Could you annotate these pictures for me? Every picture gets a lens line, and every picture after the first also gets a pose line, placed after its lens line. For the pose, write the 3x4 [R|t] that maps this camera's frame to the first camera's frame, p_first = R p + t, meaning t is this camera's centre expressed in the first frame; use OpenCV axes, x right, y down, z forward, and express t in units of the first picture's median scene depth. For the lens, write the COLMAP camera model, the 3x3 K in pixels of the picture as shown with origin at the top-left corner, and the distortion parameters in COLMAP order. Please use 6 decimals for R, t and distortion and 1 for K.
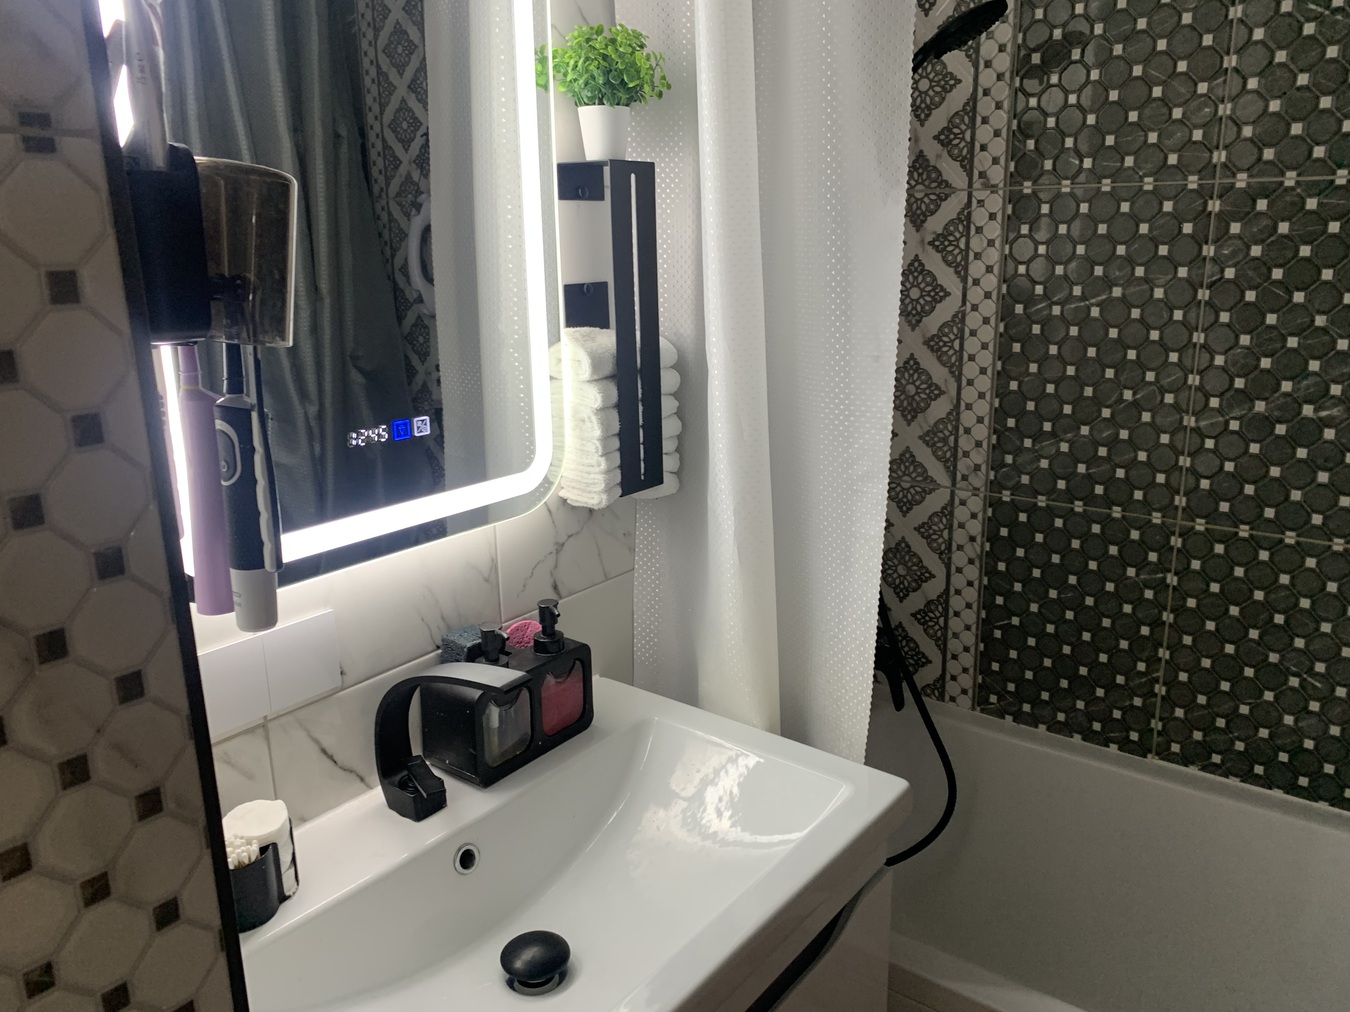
lens RADIAL K [[1024.8, 0, 668.0], [0, 1024.8, 502.3], [0, 0, 1]] dist [0.023044, -0.003903]
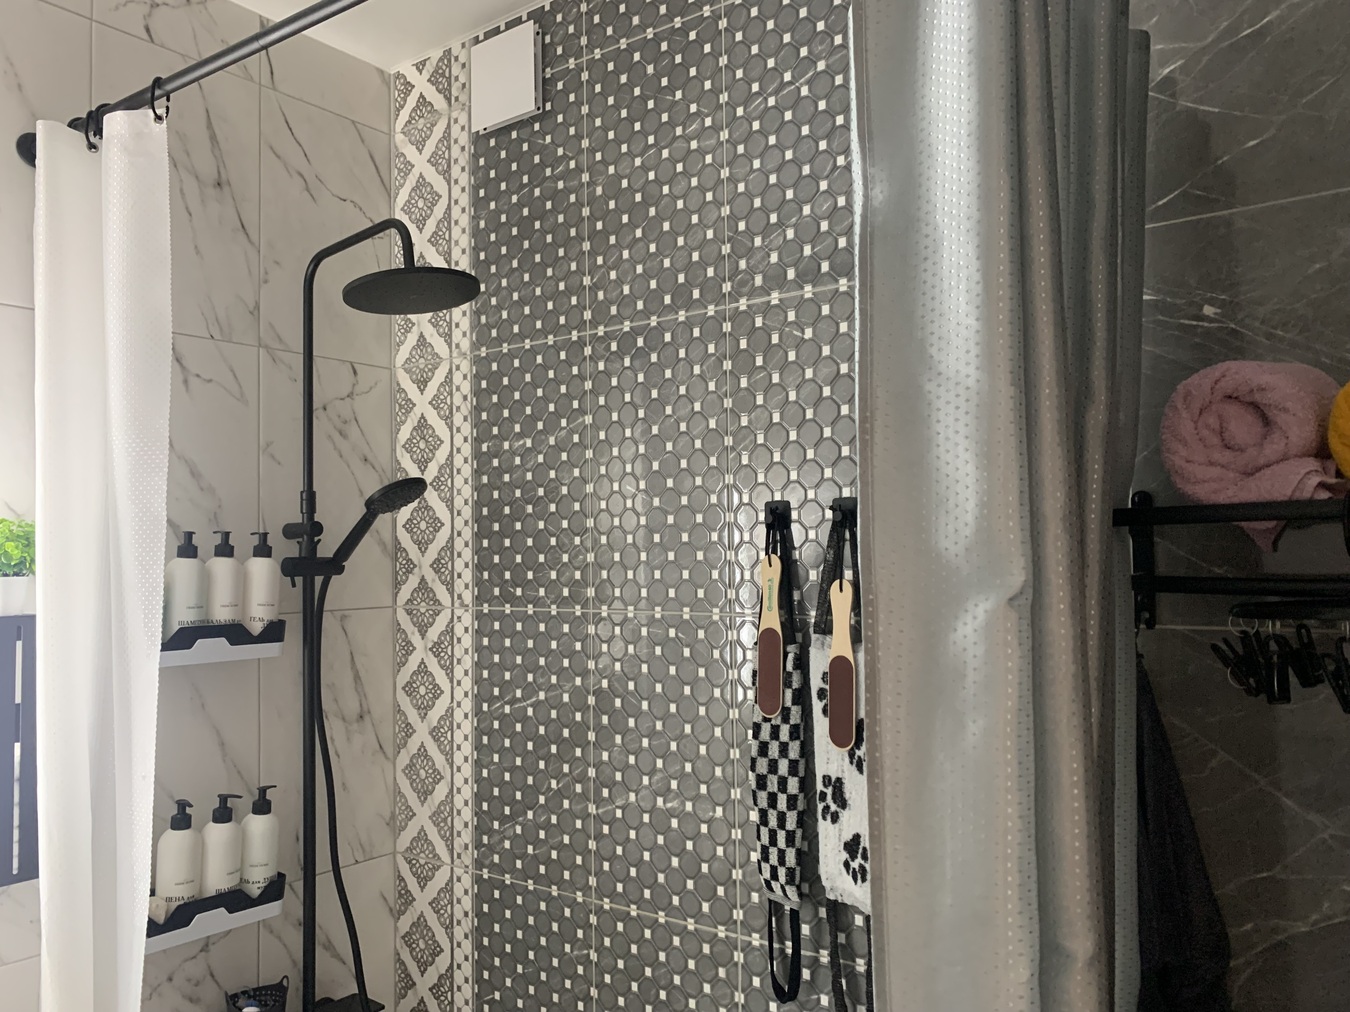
lens RADIAL K [[1029.7, 0, 675.0], [0, 1029.7, 506.0], [0, 0, 1]] dist [0.063549, -0.079642]
pose [[0.999878, -0.013391, -0.008017, 0.561147], [0.010441, 0.955726, -0.294072, -0.055292], [0.011600, 0.293952, 0.955750, -0.201655]]
